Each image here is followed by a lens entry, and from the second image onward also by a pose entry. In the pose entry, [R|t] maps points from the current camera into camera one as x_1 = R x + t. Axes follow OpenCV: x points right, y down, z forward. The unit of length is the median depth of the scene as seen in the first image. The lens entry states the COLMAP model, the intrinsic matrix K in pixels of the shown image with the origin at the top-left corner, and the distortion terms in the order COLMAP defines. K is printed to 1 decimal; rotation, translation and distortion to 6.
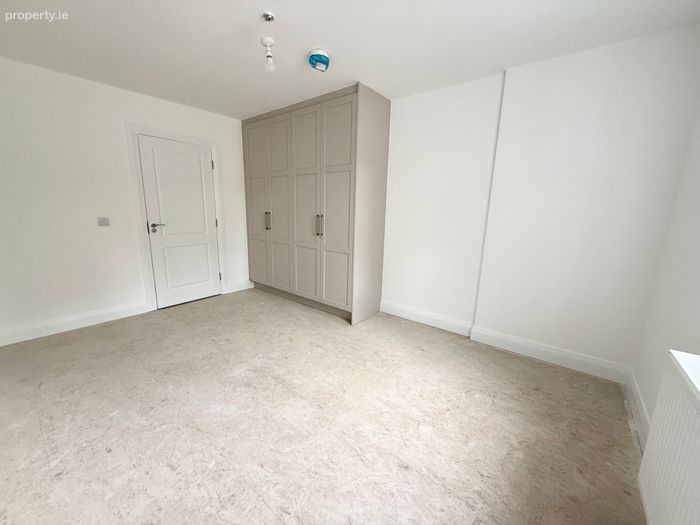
lens RADIAL K [[279.3, 0, 347.5], [0, 279.3, 261.6], [0, 0, 1]] dist [-0.000184, 0.000153]
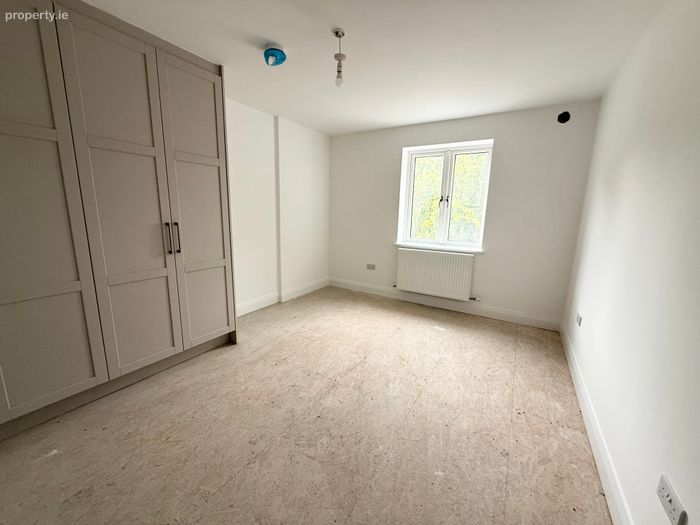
lens RADIAL K [[279.3, 0, 347.5], [0, 279.3, 261.6], [0, 0, 1]] dist [-0.000184, 0.000153]
pose [[-0.115669, -0.207940, 0.971278, -0.887725], [0.174356, 0.958409, 0.225948, -0.171079], [-0.977865, 0.195483, -0.074603, 0.727604]]
